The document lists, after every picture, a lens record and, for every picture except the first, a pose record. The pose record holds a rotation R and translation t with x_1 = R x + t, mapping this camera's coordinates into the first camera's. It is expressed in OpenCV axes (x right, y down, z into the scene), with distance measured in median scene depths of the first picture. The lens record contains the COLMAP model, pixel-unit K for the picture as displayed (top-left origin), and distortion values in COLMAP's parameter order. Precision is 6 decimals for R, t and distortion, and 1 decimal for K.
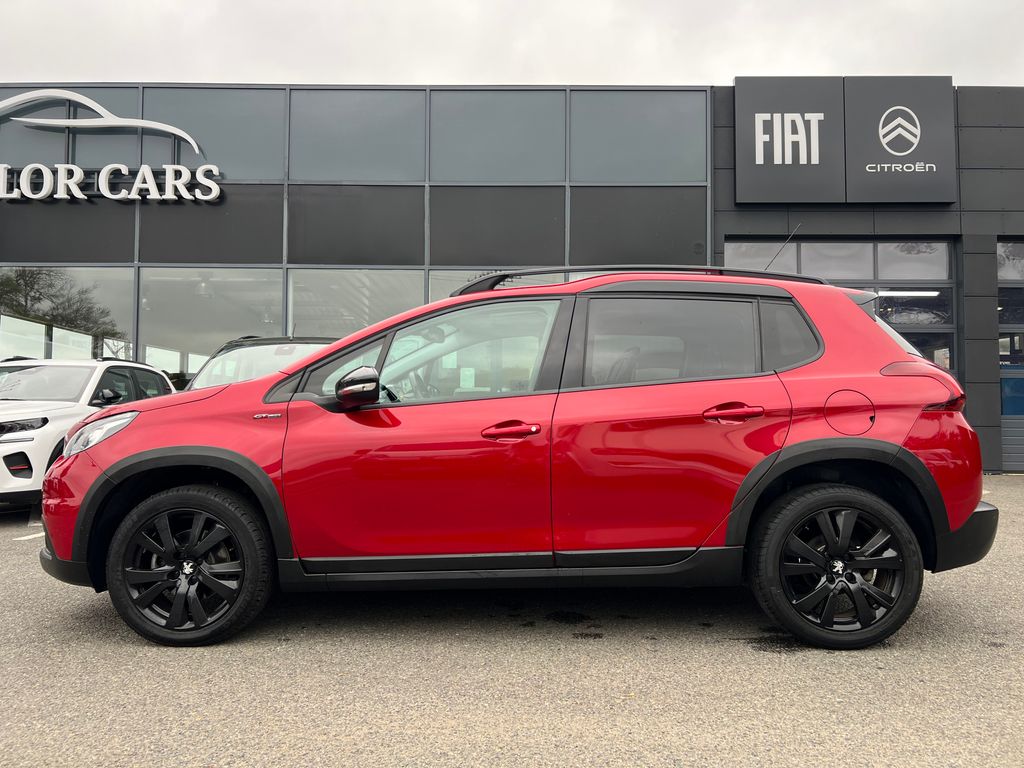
lens RADIAL K [[739.0, 0, 512.5], [0, 739.0, 385.2], [0, 0, 1]] dist [0.002080, 0.004599]
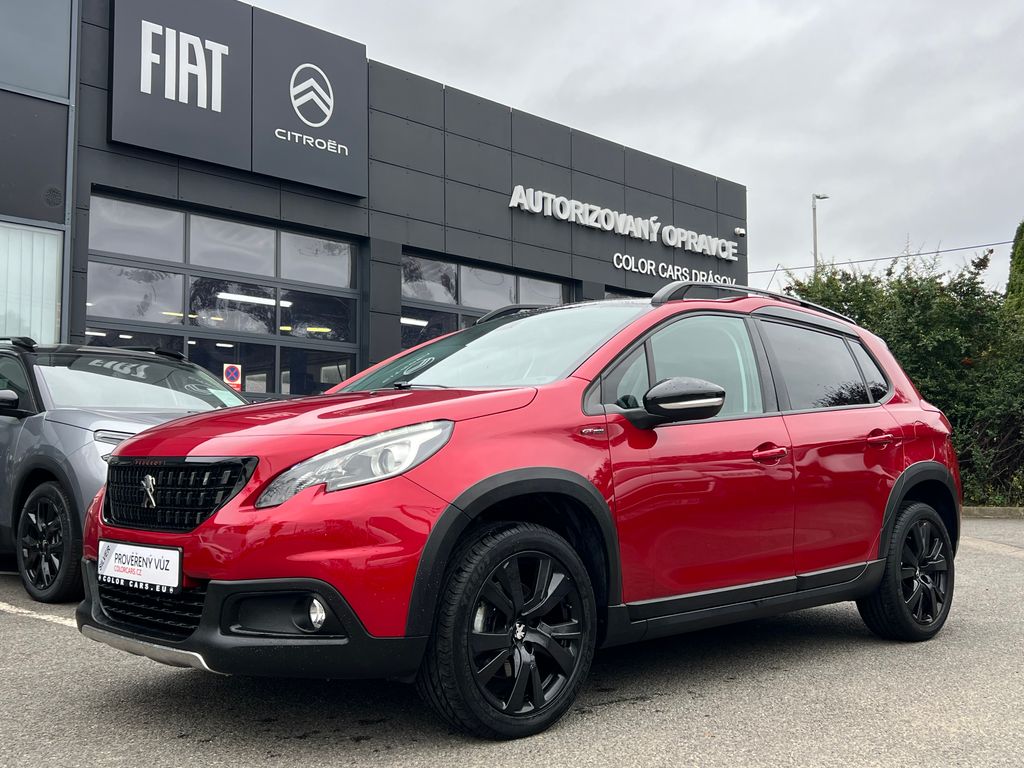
lens RADIAL K [[1085.8, 0, 513.1], [0, 1085.8, 385.5], [0, 0, 1]] dist [0.008821, 0.000000]
pose [[0.706171, 0.058076, 0.705656, -0.131092], [-0.041957, 0.998311, -0.040173, 0.004596], [-0.706797, -0.001238, 0.707415, 0.024262]]
